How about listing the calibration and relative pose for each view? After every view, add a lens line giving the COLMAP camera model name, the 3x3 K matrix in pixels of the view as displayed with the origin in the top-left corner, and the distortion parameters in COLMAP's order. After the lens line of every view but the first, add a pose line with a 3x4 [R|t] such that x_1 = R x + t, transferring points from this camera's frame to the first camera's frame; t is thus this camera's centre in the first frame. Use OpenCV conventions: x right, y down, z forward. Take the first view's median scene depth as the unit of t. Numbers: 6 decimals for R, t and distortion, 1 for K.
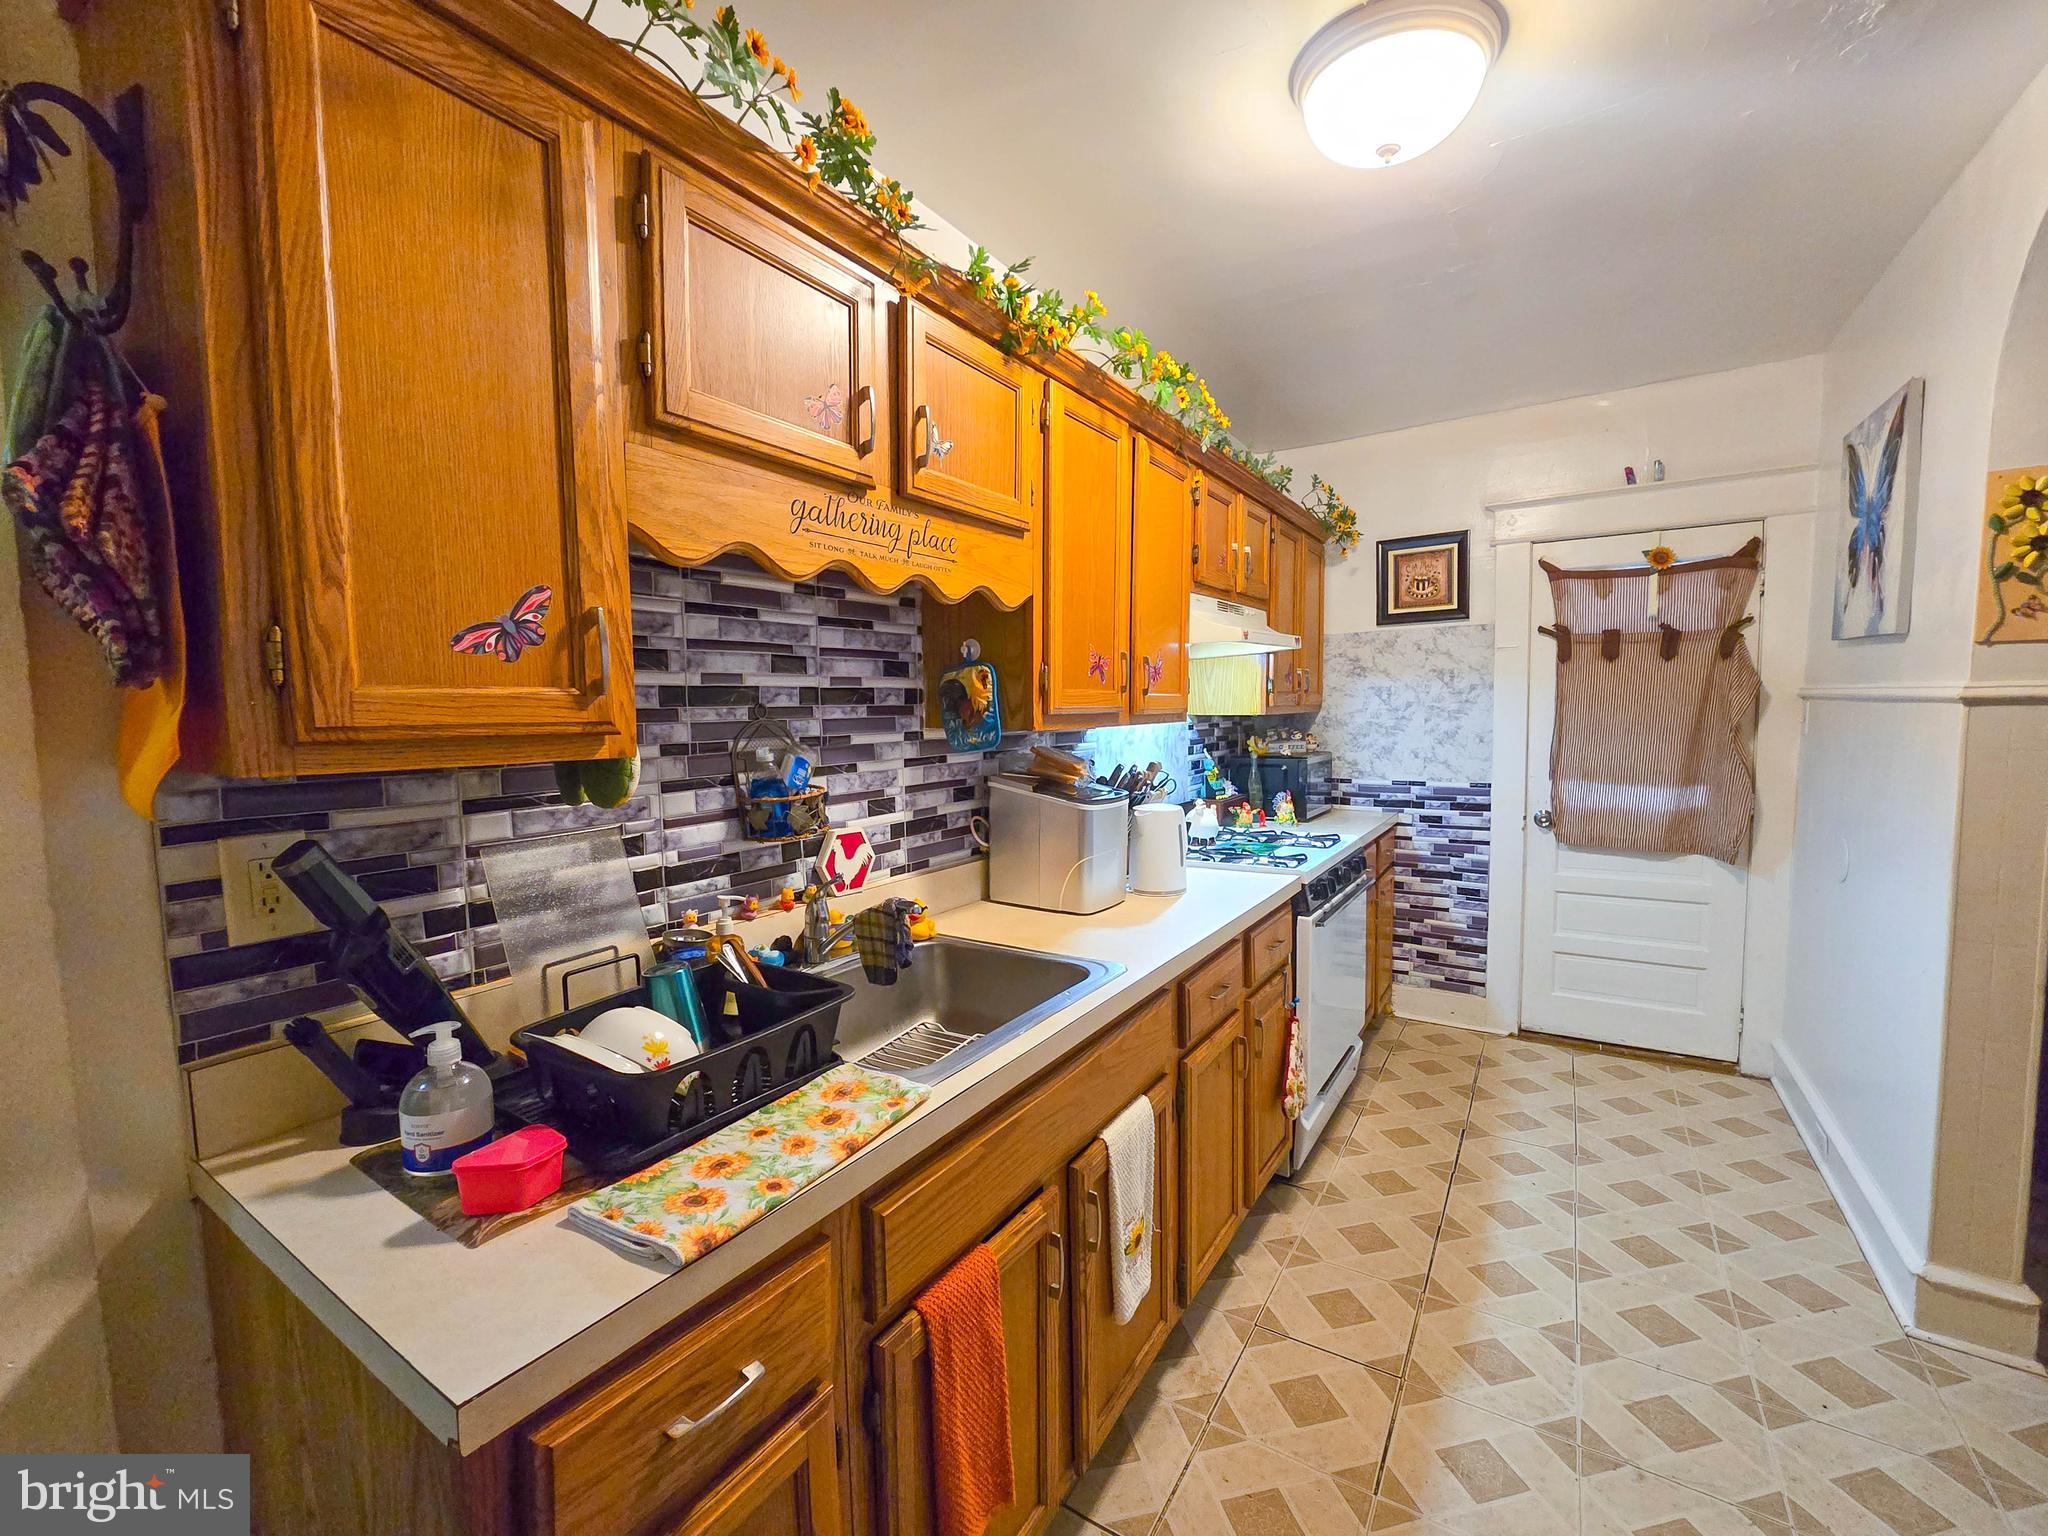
lens RADIAL K [[853.9, 0, 1020.6], [0, 853.9, 775.8], [0, 0, 1]] dist [-0.009077, 0.000336]
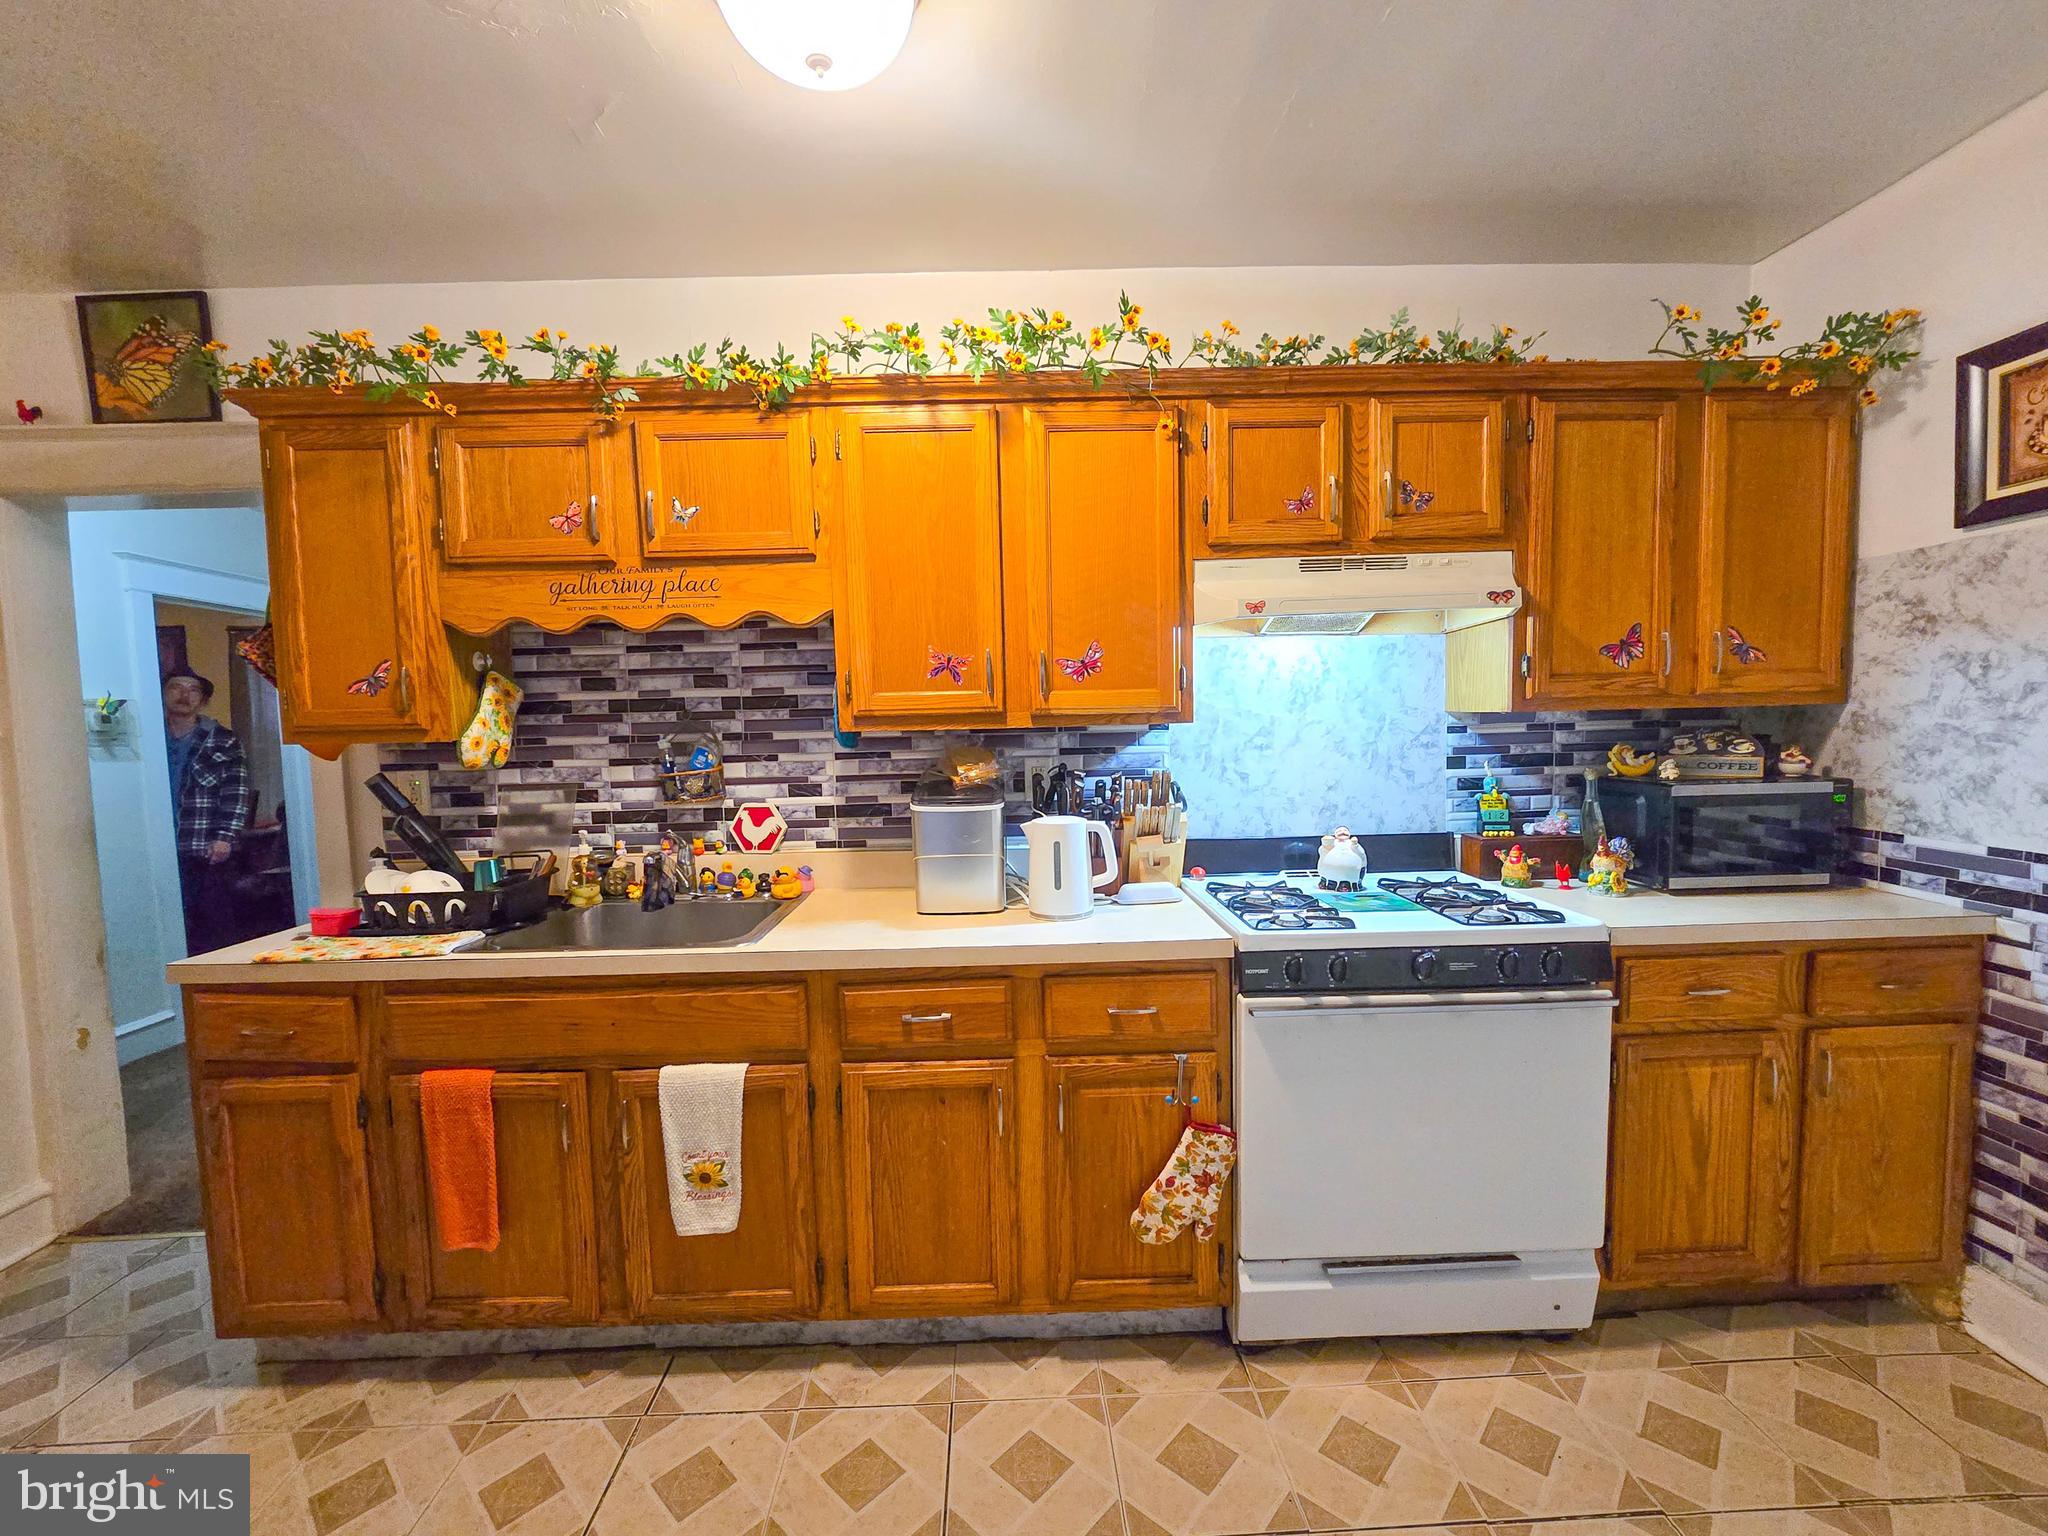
lens RADIAL K [[853.9, 0, 1020.6], [0, 853.9, 775.8], [0, 0, 1]] dist [-0.009077, 0.000336]
pose [[0.561578, 0.061303, -0.825150, 1.068608], [-0.051570, 0.997906, 0.039041, -0.051135], [0.825815, 0.020628, 0.563563, 0.575260]]
